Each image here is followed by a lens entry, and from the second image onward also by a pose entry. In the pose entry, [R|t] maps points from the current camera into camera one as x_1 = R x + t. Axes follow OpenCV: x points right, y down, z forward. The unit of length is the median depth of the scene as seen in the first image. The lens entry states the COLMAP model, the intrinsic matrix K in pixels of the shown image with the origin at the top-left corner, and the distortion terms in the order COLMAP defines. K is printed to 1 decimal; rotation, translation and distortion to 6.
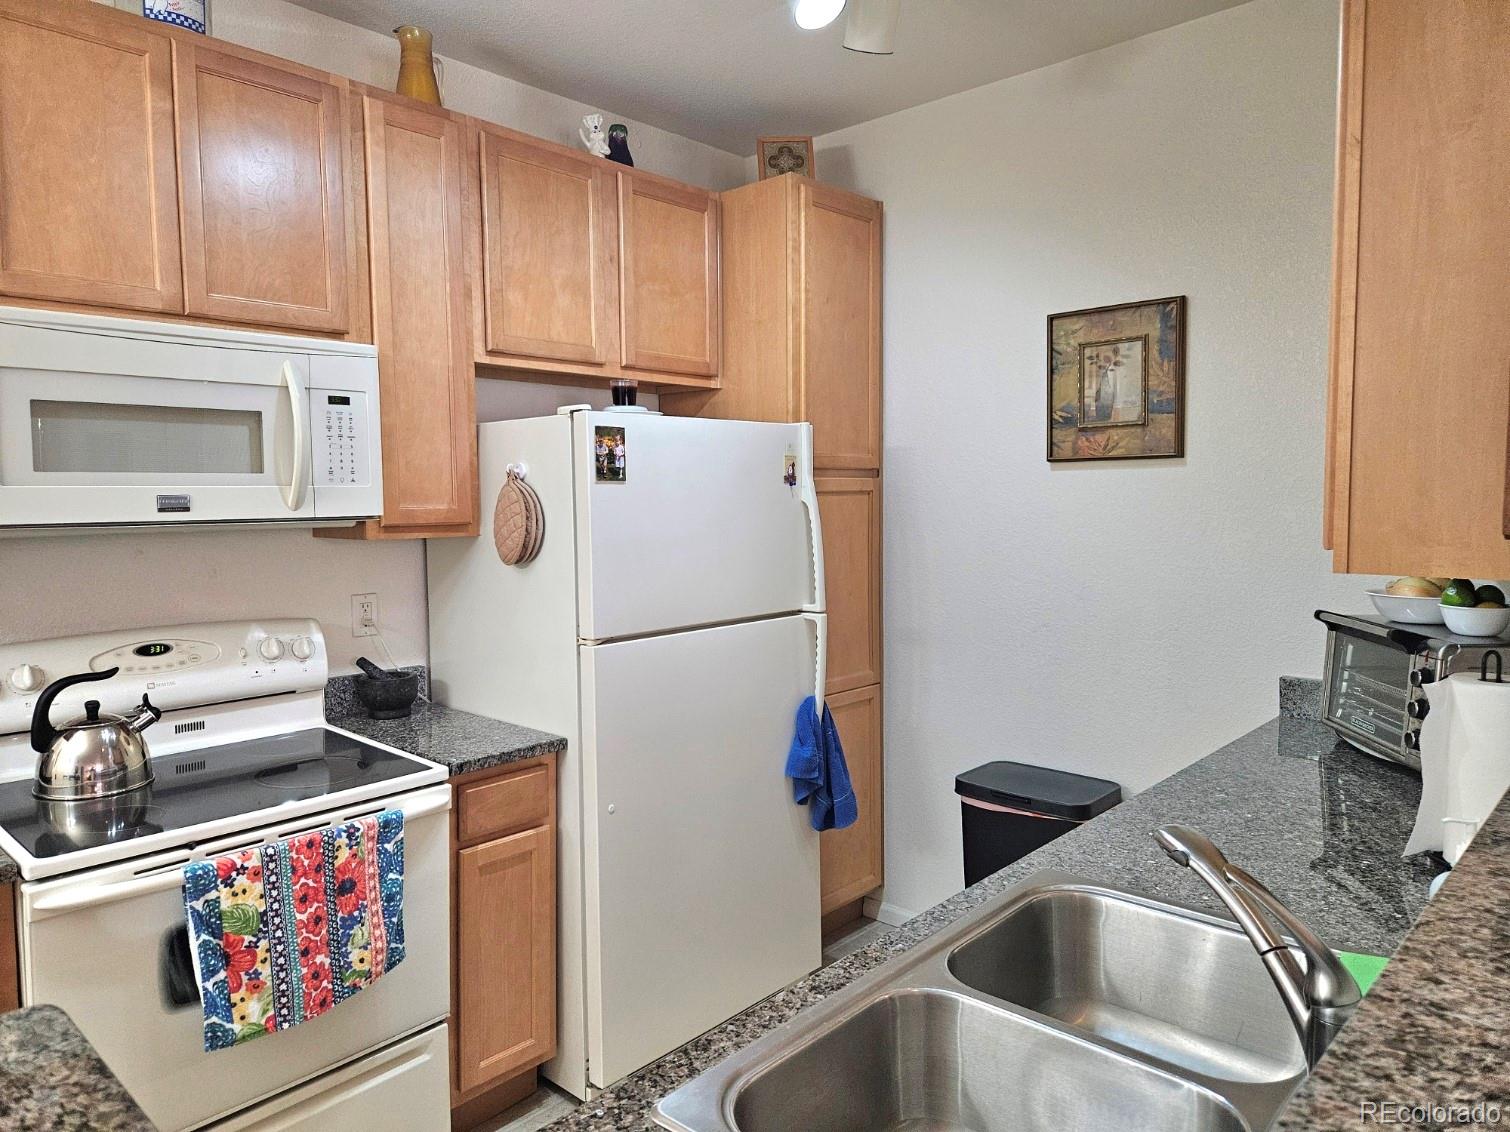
lens RADIAL K [[1017.1, 0, 751.0], [0, 1017.1, 557.5], [0, 0, 1]] dist [0.028619, -0.013884]
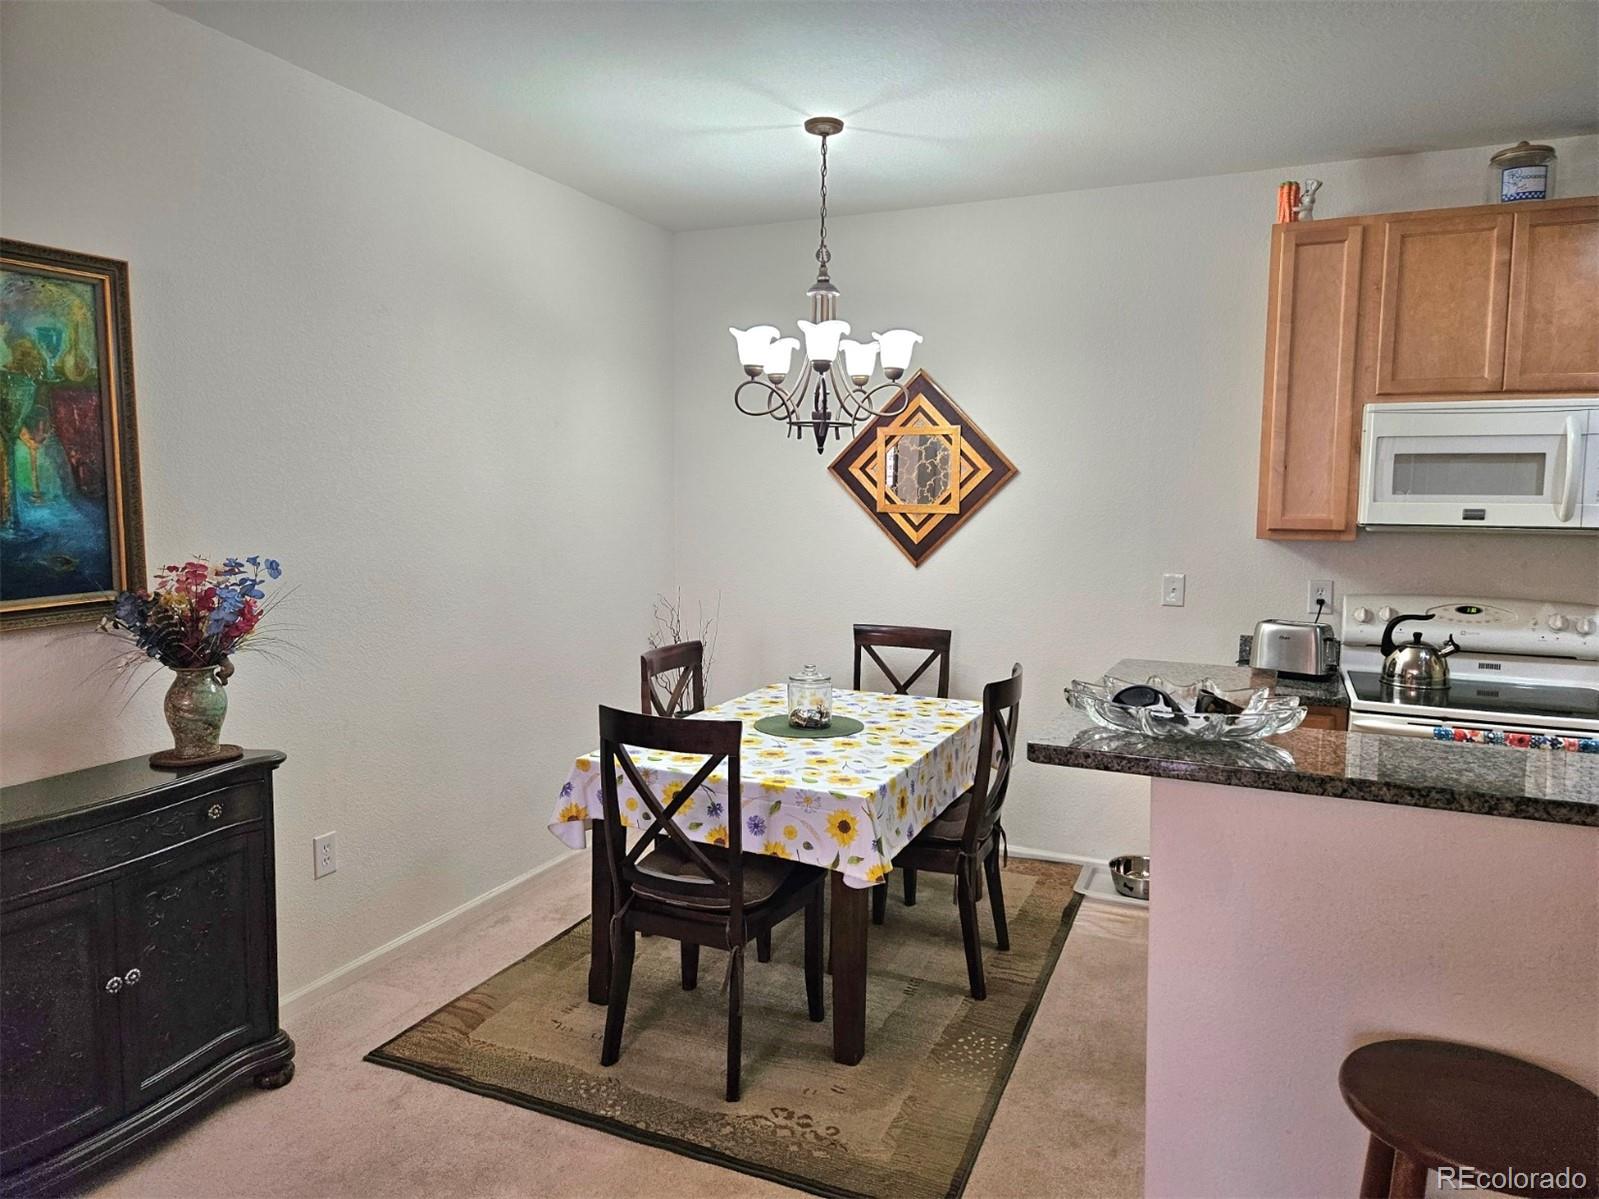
lens RADIAL K [[1077.1, 0, 801.7], [0, 1077.1, 592.0], [0, 0, 1]] dist [0.028619, -0.013884]
pose [[0.325877, 0.097527, -0.940368, 0.578604], [-0.074619, 0.994215, 0.077253, 0.011967], [0.942463, 0.044994, 0.331269, -0.444594]]
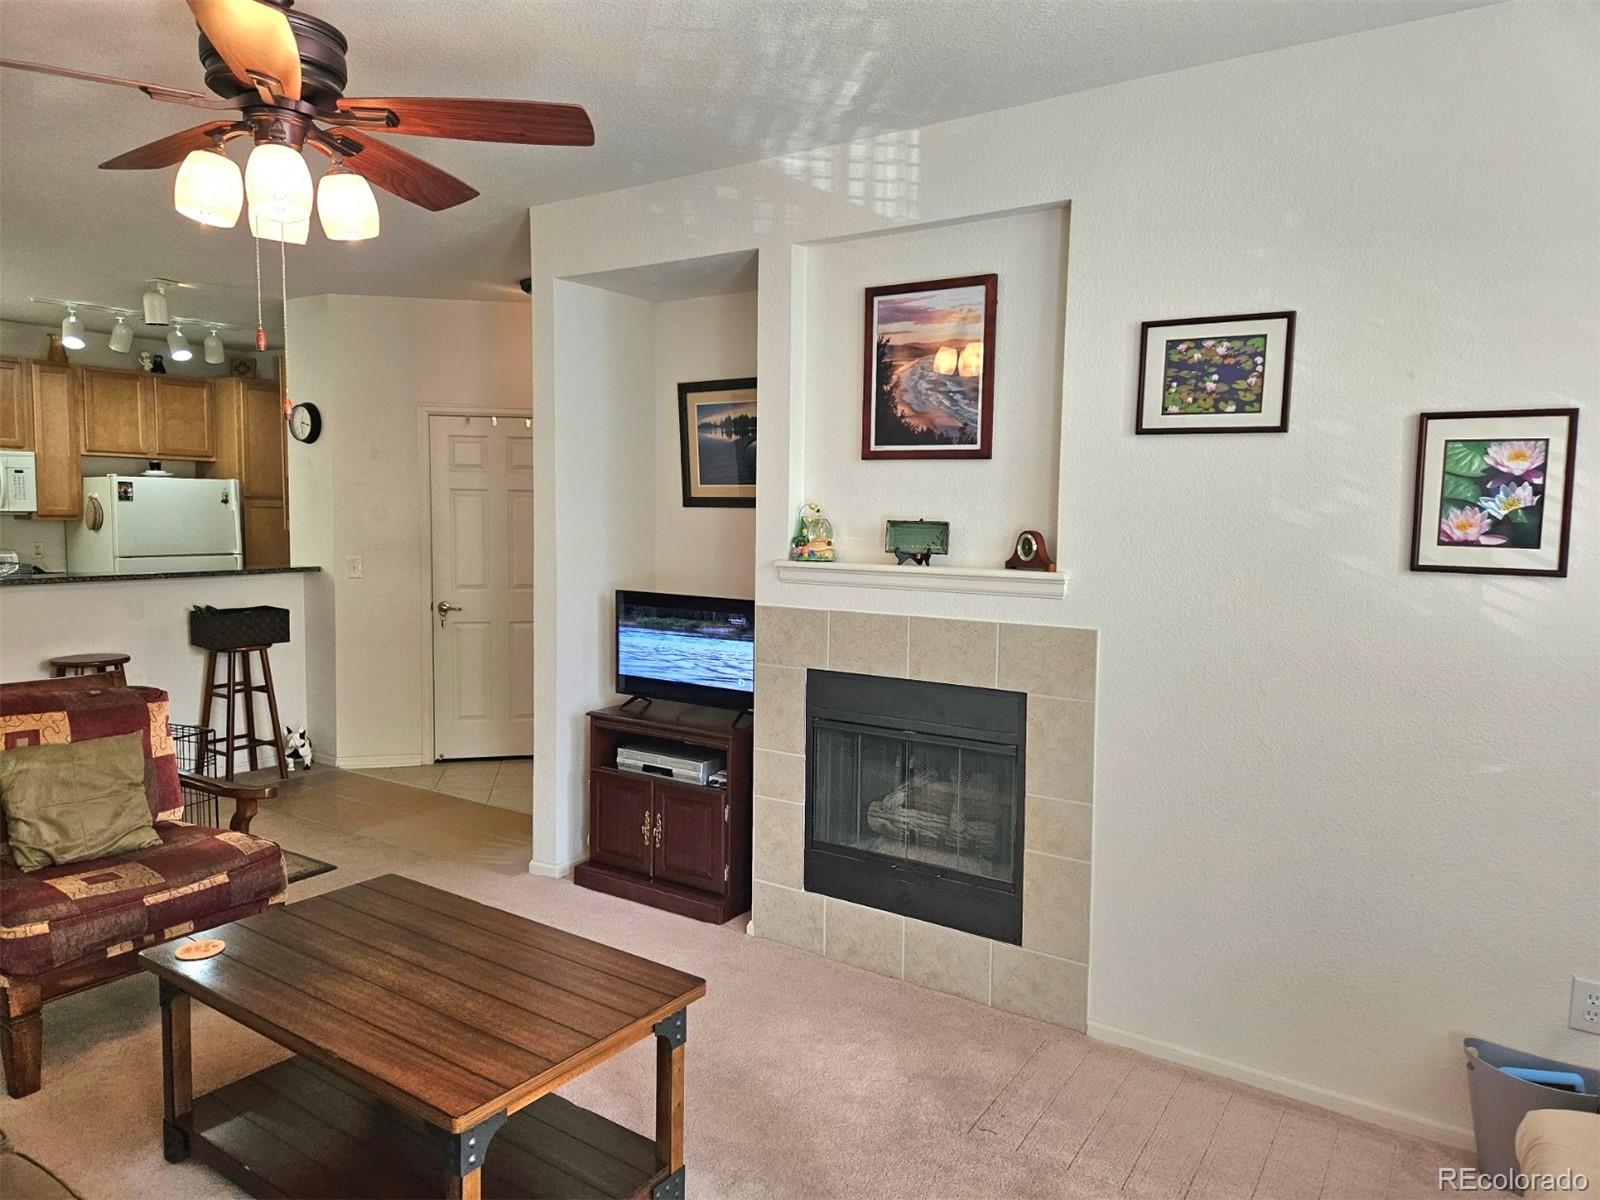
lens RADIAL K [[1077.8, 0, 796.9], [0, 1077.8, 589.8], [0, 0, 1]] dist [0.028619, -0.013884]
pose [[0.988351, 0.010940, 0.151800, 1.251691], [-0.012814, 0.999853, 0.011373, 0.114498], [-0.151654, -0.013185, 0.988346, -2.286363]]
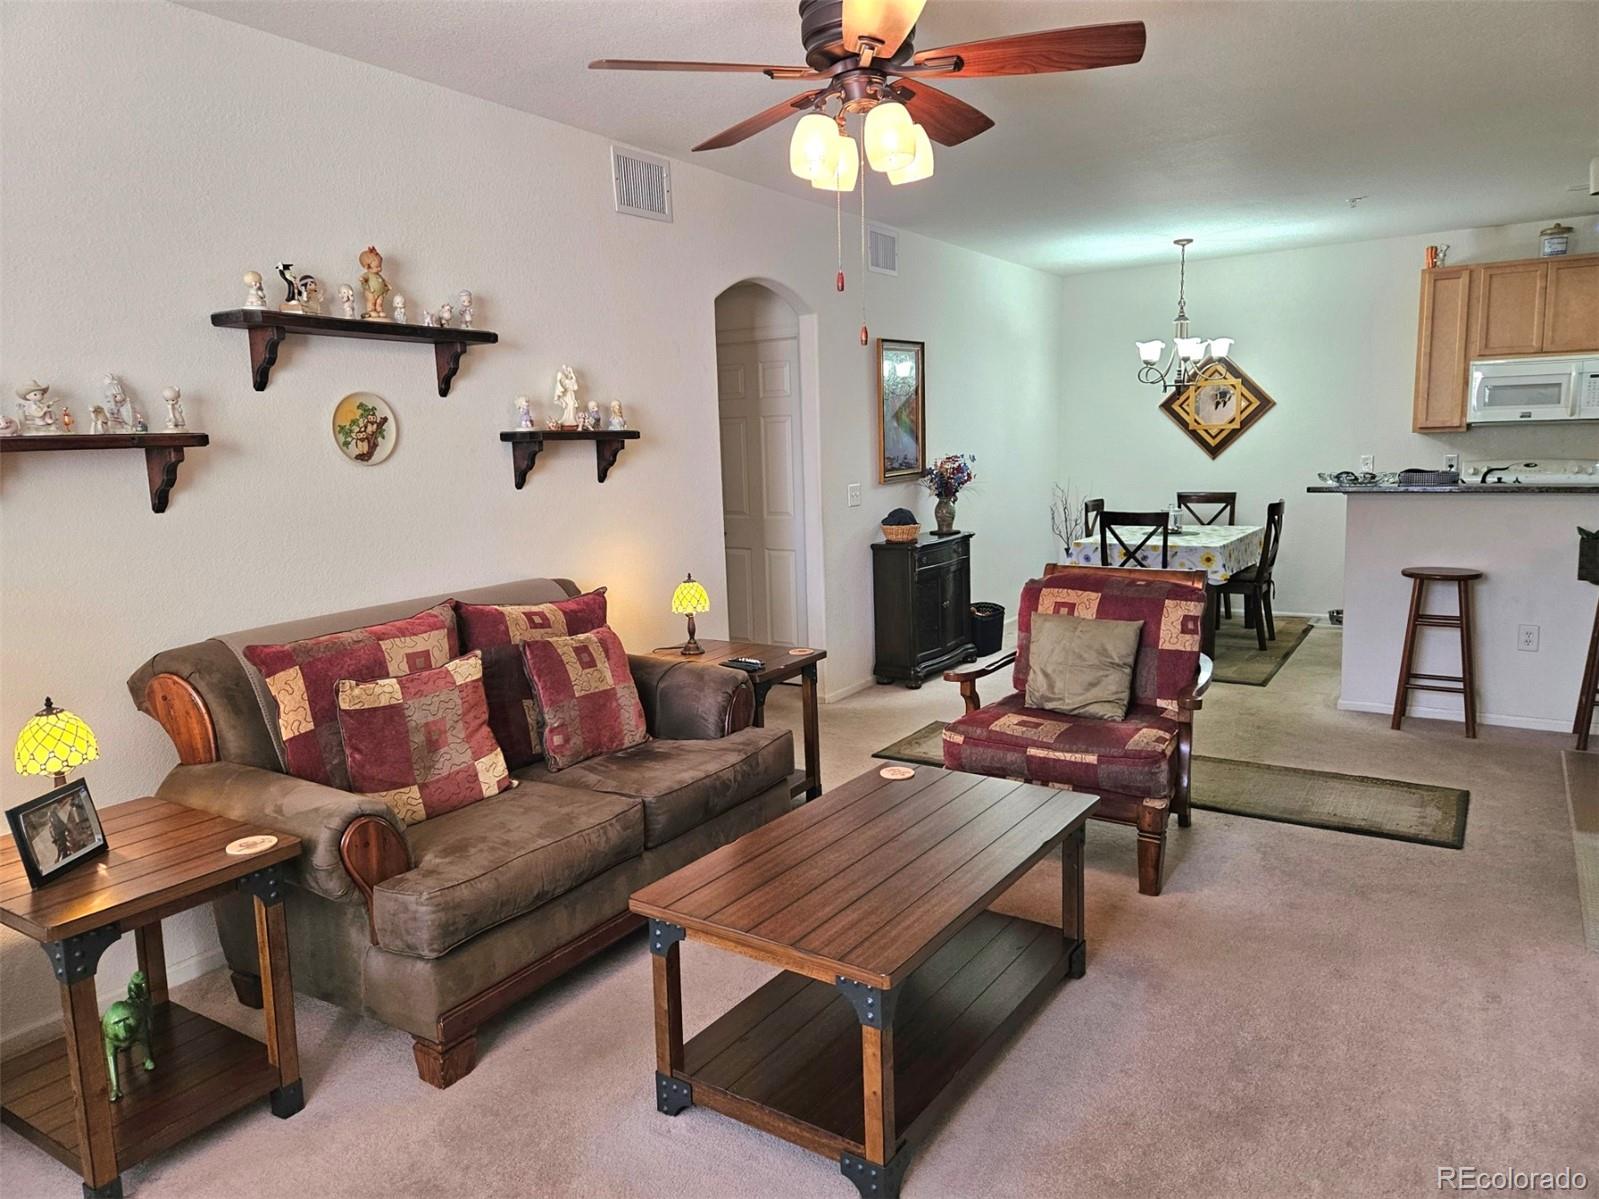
lens RADIAL K [[1077.1, 0, 789.4], [0, 1077.1, 599.0], [0, 0, 1]] dist [0.028619, -0.013884]
pose [[0.153982, 0.151689, -0.976361, 2.085721], [-0.035363, 0.988359, 0.147976, 0.078226], [0.987441, 0.011741, 0.157553, -1.504864]]
